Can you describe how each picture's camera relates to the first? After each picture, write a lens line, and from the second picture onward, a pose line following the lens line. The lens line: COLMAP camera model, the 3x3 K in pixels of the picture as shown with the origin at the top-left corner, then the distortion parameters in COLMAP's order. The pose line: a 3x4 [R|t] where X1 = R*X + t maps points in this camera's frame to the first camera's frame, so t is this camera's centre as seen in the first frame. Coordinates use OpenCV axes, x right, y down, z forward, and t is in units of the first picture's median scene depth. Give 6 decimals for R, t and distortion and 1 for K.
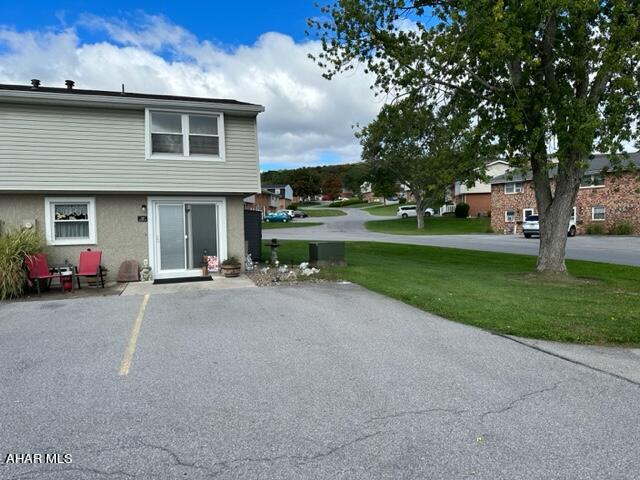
lens RADIAL K [[448.3, 0, 318.0], [0, 448.3, 238.8], [0, 0, 1]] dist [0.006208, 0.000640]
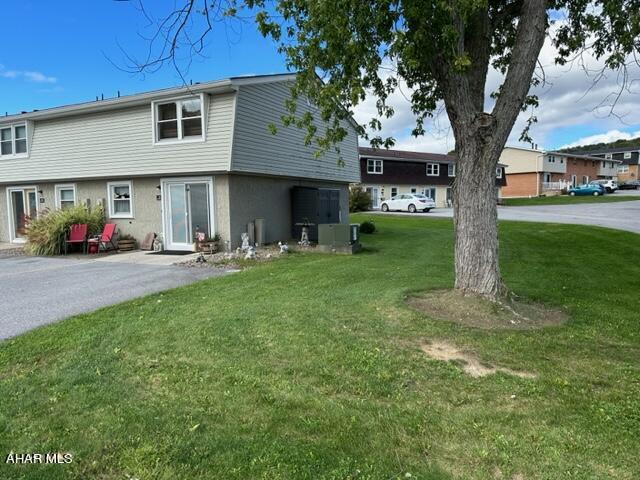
lens RADIAL K [[448.3, 0, 318.4], [0, 448.3, 241.0], [0, 0, 1]] dist [0.006208, 0.000640]
pose [[0.703037, 0.067111, -0.707979, 0.735796], [-0.021461, 0.997086, 0.073205, -0.026426], [0.710829, -0.036272, 0.702429, 0.470762]]
